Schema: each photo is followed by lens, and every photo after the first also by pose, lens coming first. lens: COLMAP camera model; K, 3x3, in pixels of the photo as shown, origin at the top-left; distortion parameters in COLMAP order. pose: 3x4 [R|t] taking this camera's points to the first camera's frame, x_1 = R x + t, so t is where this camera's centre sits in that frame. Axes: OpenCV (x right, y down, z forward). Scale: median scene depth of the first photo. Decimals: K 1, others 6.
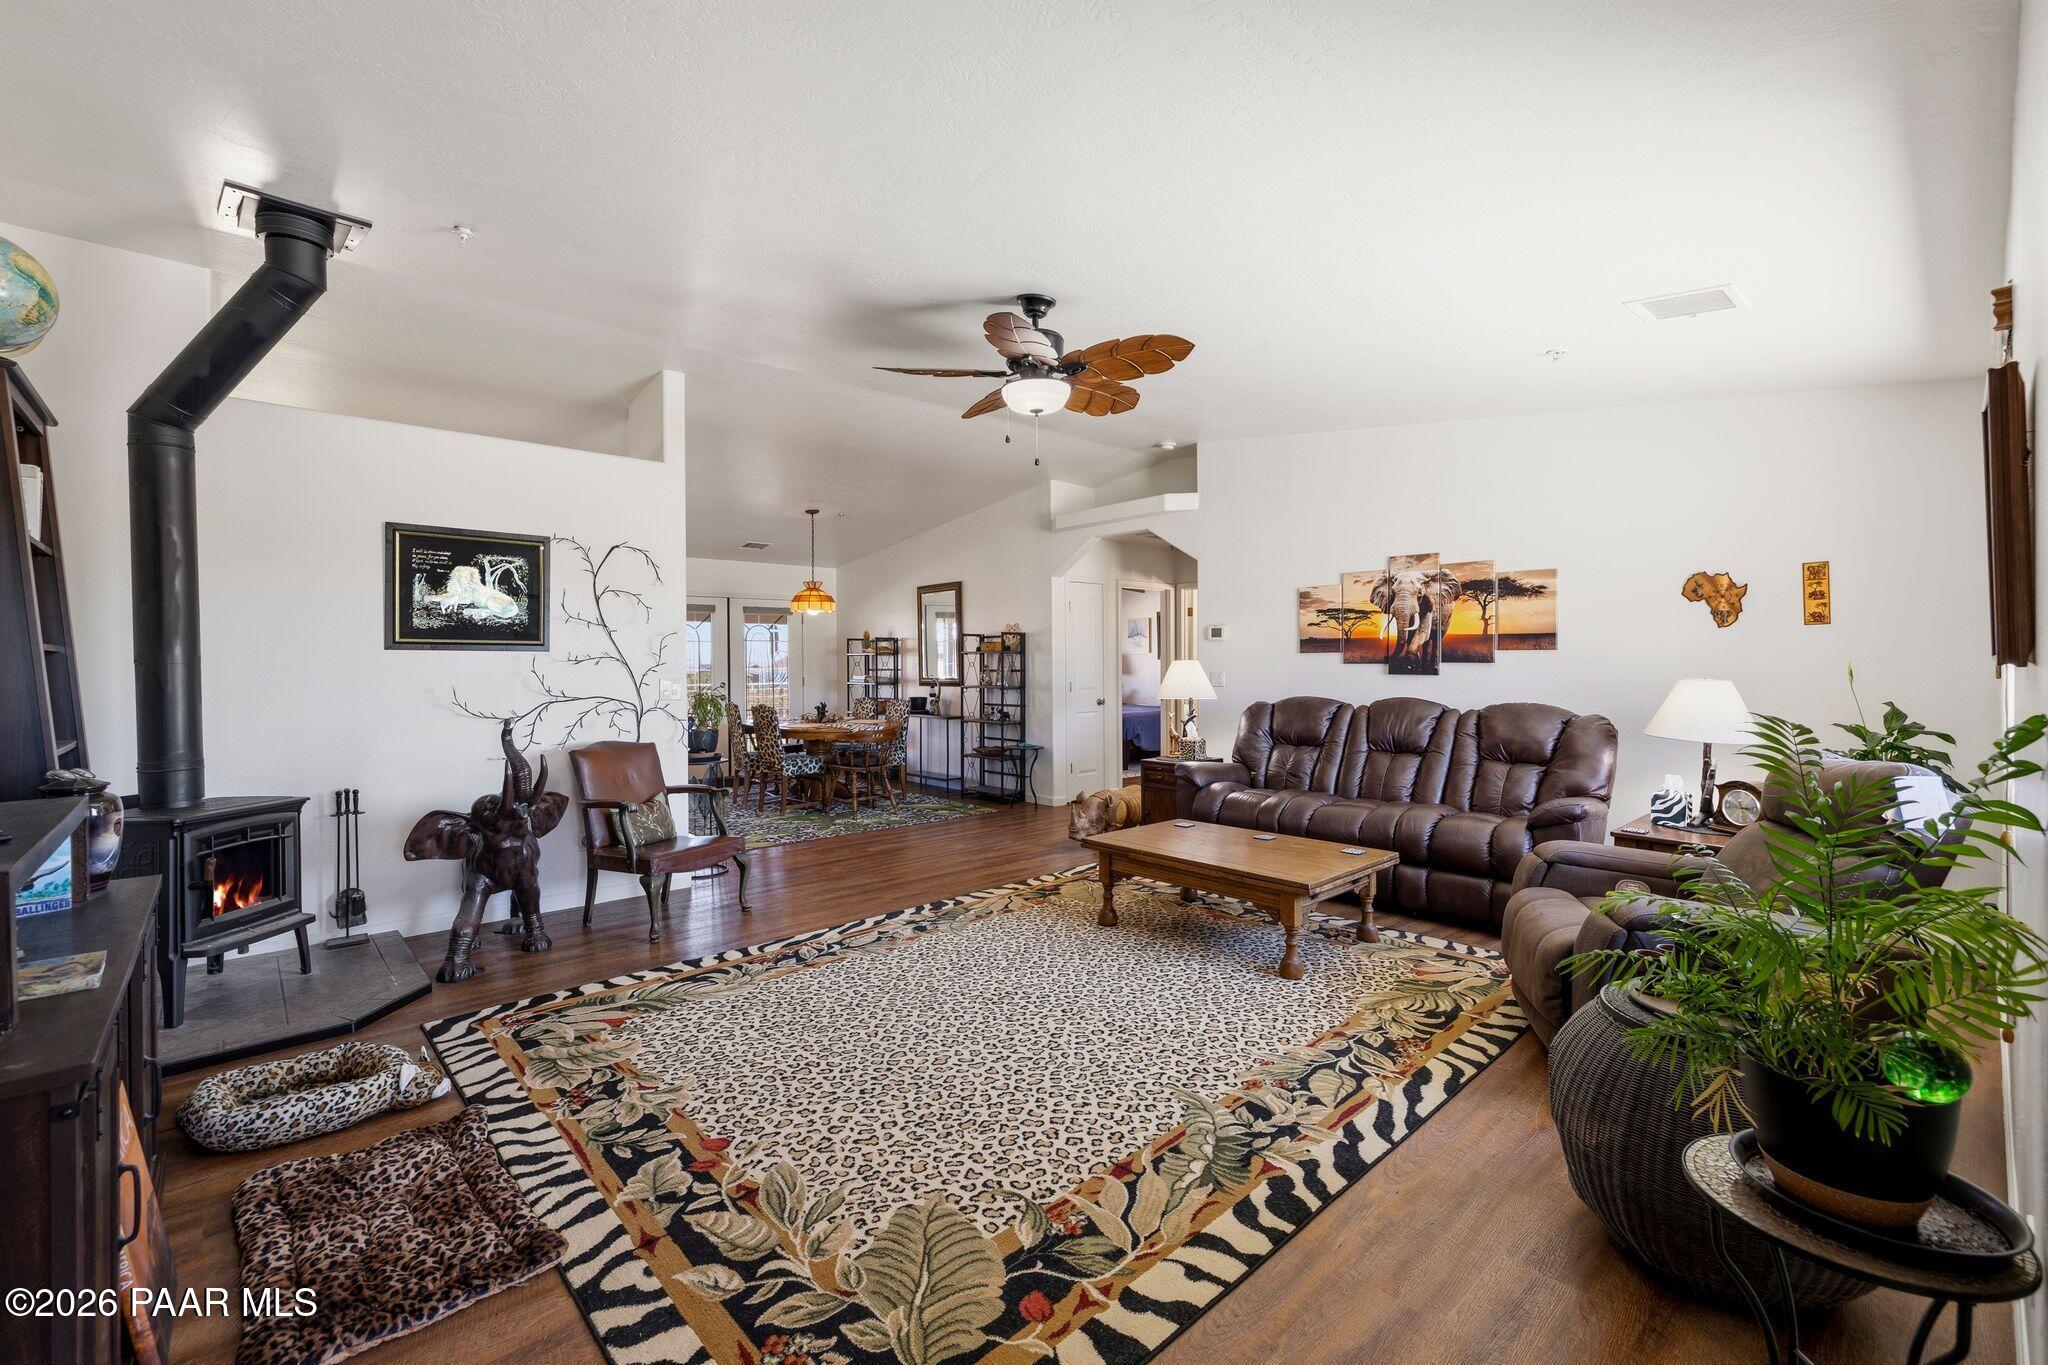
lens RADIAL K [[866.5, 0, 1022.1], [0, 866.5, 660.1], [0, 0, 1]] dist [-0.001180, -0.000051]
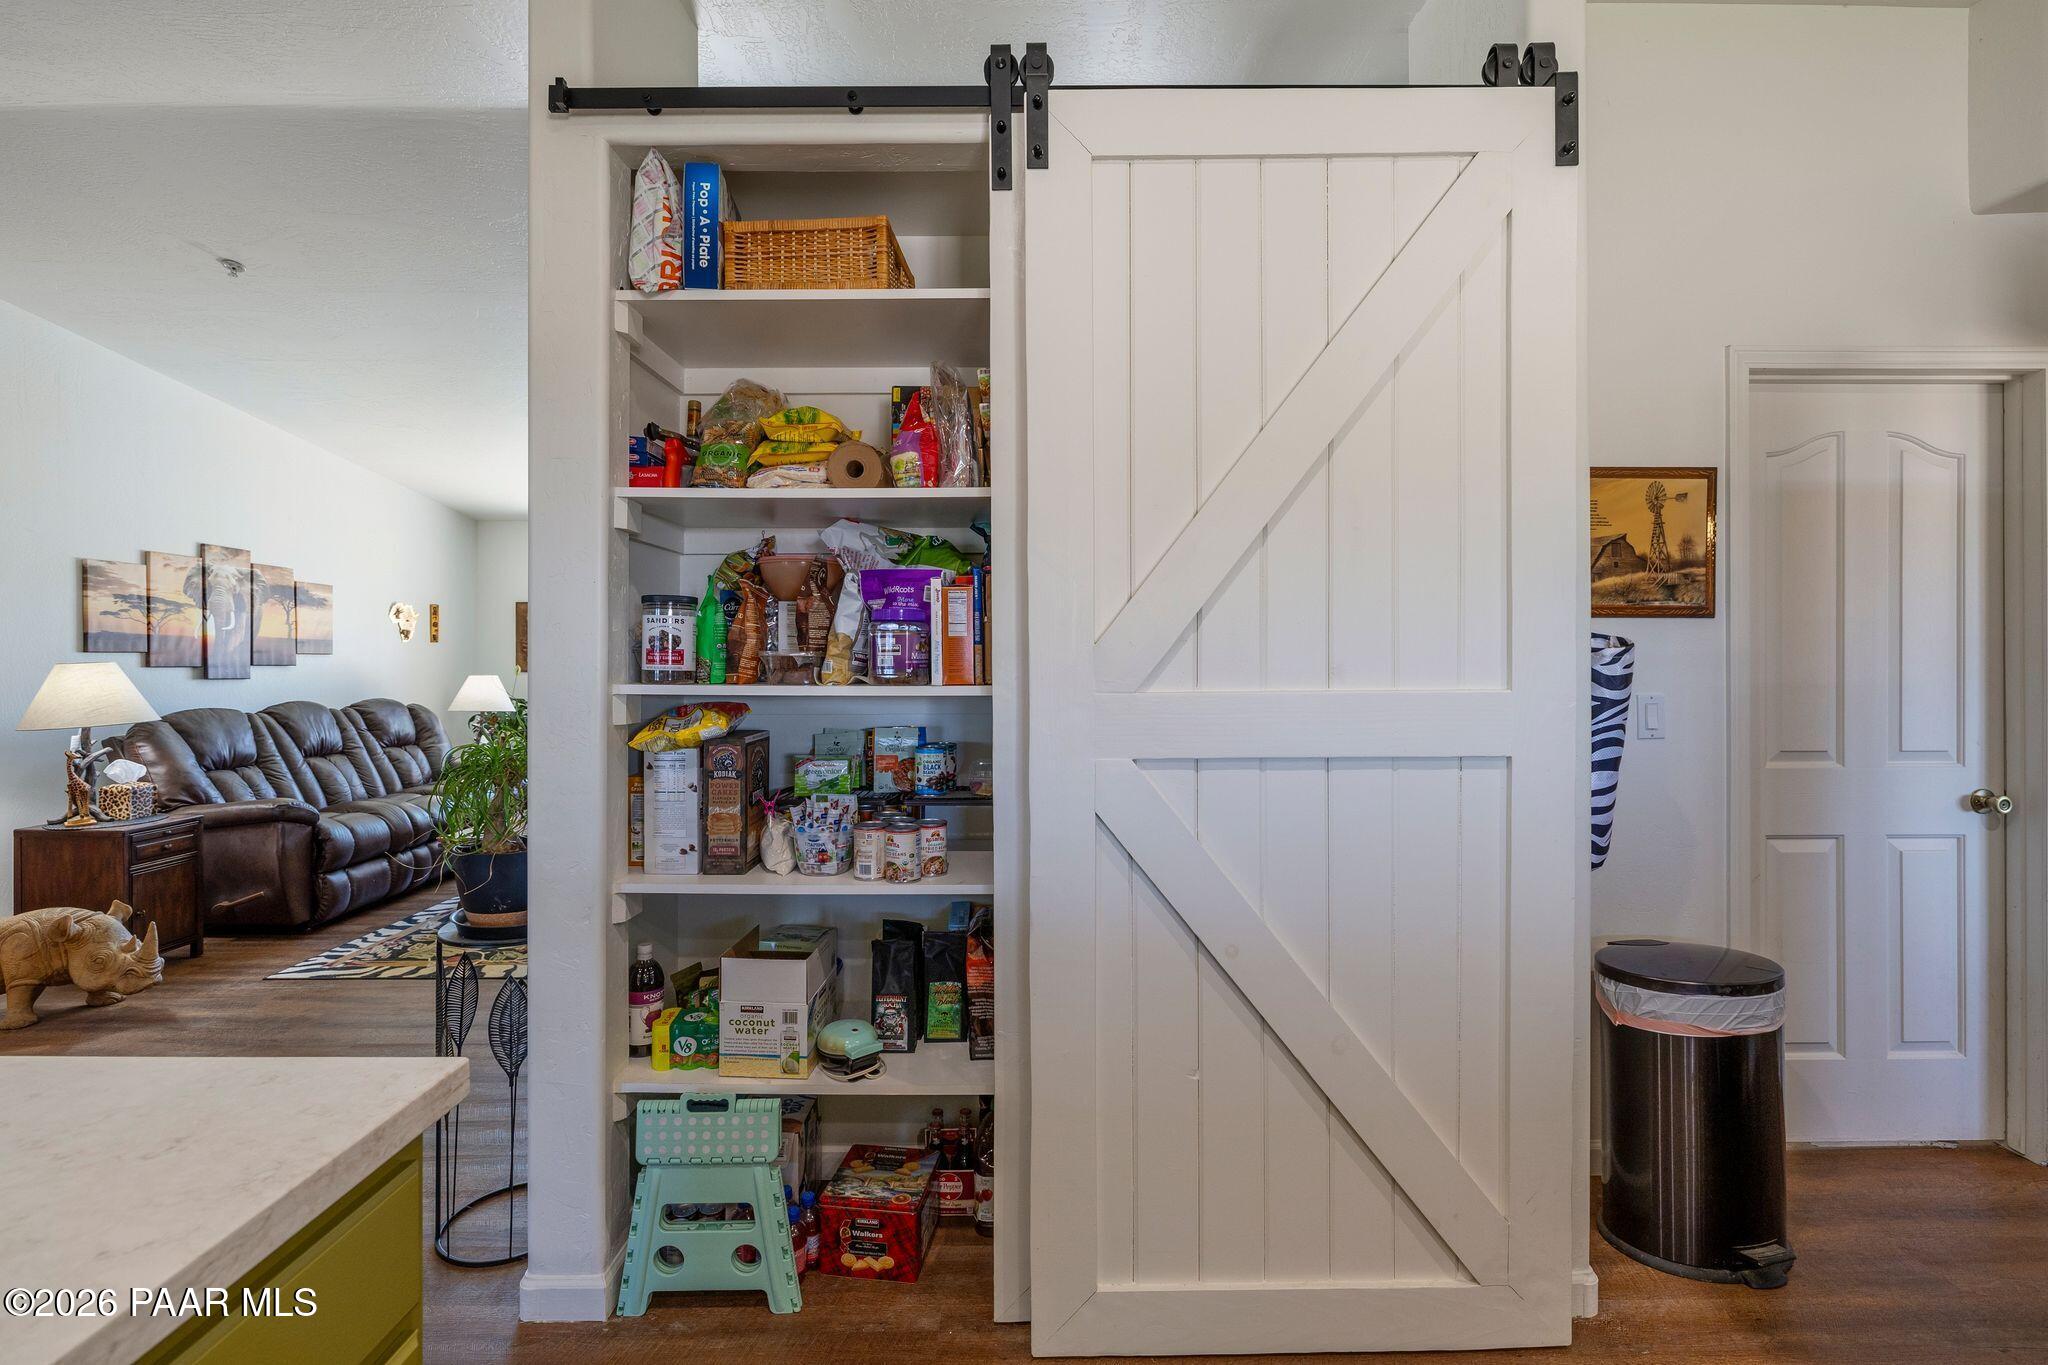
lens RADIAL K [[866.5, 0, 1022.1], [0, 866.5, 660.1], [0, 0, 1]] dist [-0.001180, -0.000051]
pose [[-0.736111, 0.006205, 0.676833, -0.782795], [0.002862, 0.999978, -0.006055, 0.004200], [-0.676855, -0.002520, -0.736112, 1.129207]]
